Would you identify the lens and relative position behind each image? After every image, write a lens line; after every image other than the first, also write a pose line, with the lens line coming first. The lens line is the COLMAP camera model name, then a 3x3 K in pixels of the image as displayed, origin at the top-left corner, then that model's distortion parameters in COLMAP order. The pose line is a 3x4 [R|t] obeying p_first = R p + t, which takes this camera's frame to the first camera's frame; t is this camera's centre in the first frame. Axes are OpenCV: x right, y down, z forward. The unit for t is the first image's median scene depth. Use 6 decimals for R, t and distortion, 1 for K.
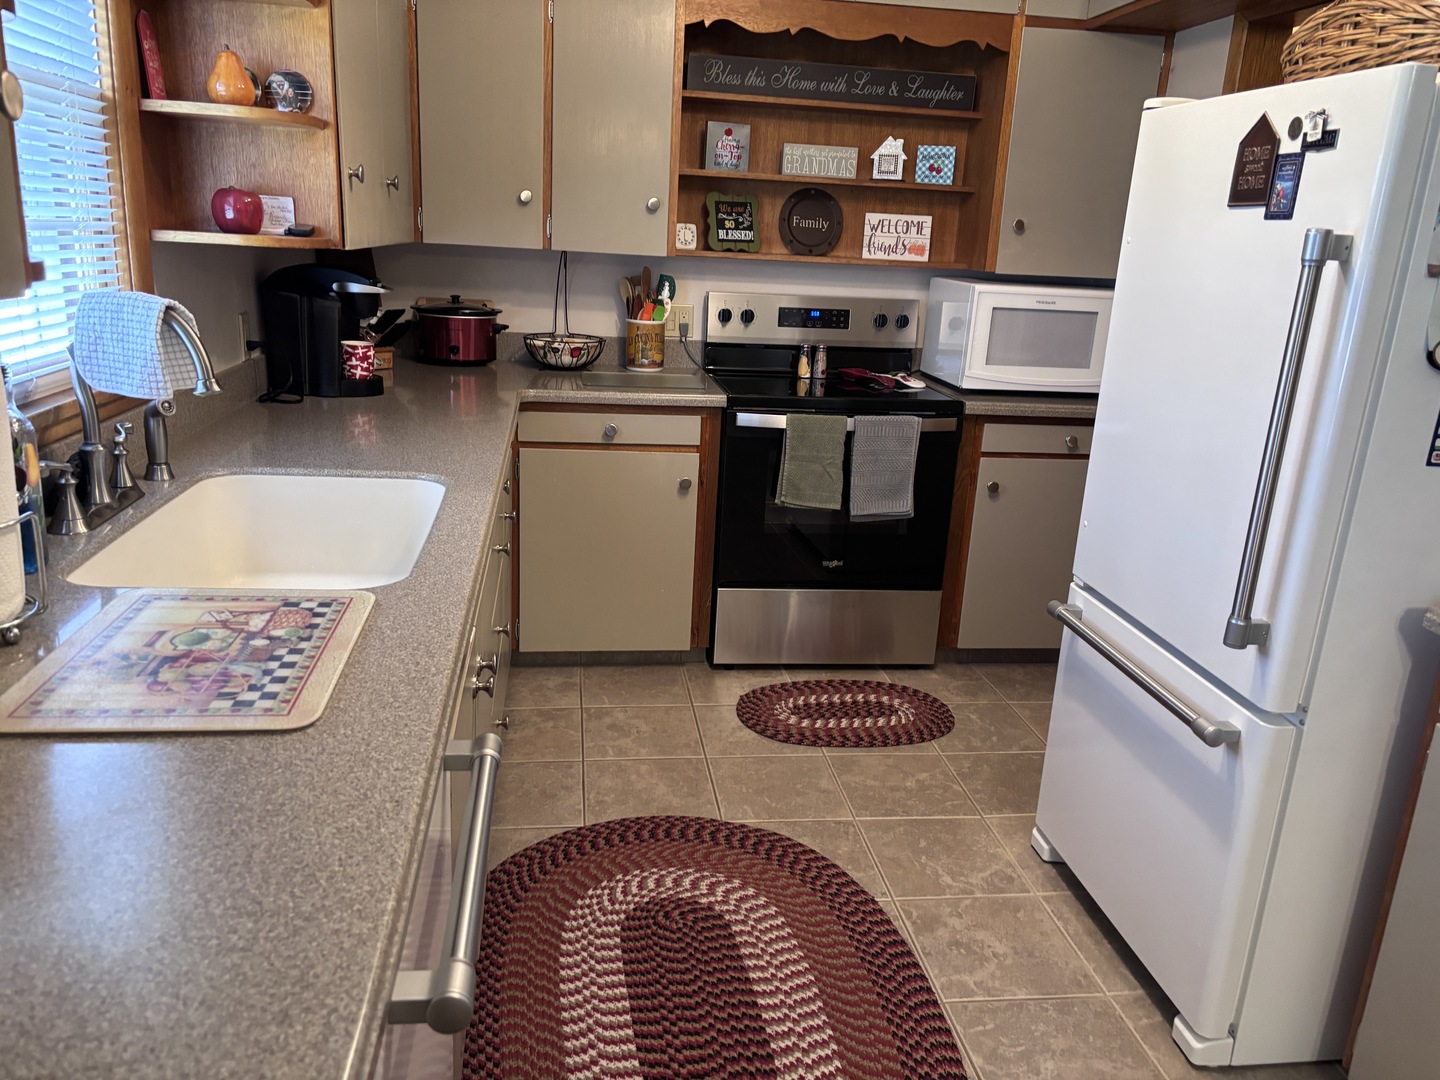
lens RADIAL K [[1070.9, 0, 725.0], [0, 1070.9, 543.8], [0, 0, 1]] dist [0.000850, -0.002408]
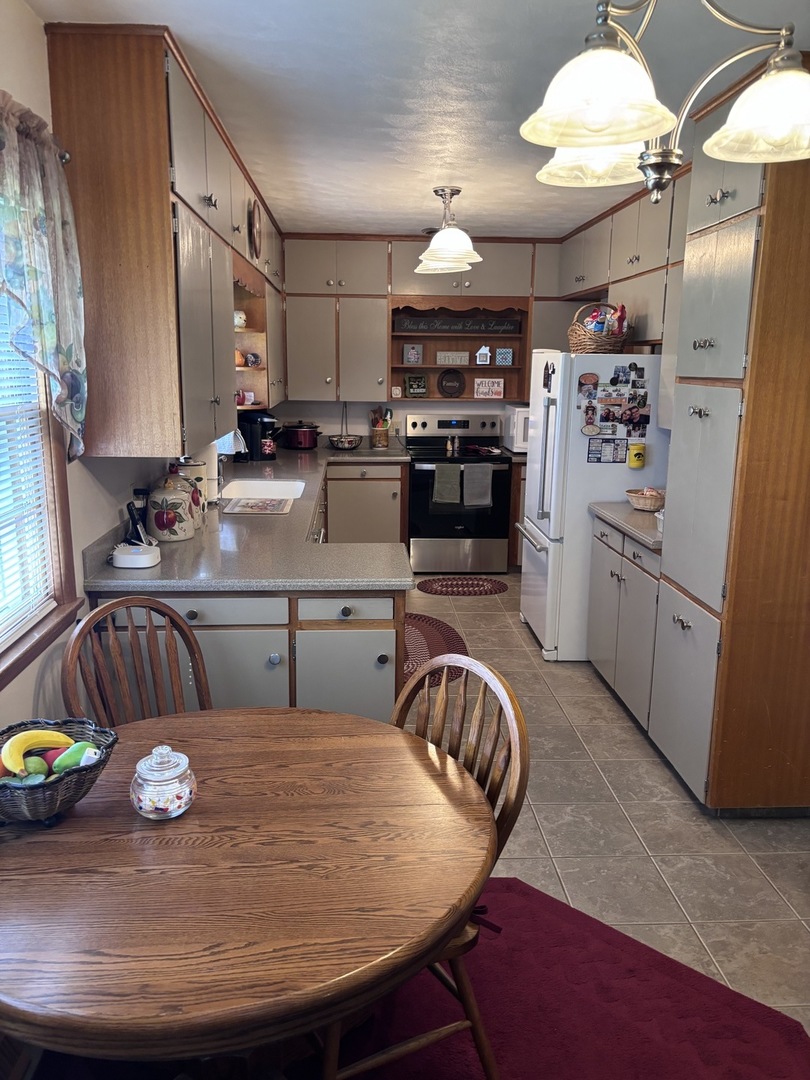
lens RADIAL K [[803.2, 0, 403.7], [0, 803.2, 537.7], [0, 0, 1]] dist [0.000850, -0.002408]
pose [[0.995431, -0.022774, -0.092725, 0.138371], [0.016434, 0.997510, -0.068579, 0.155740], [0.094056, 0.066742, 0.993327, -0.742293]]
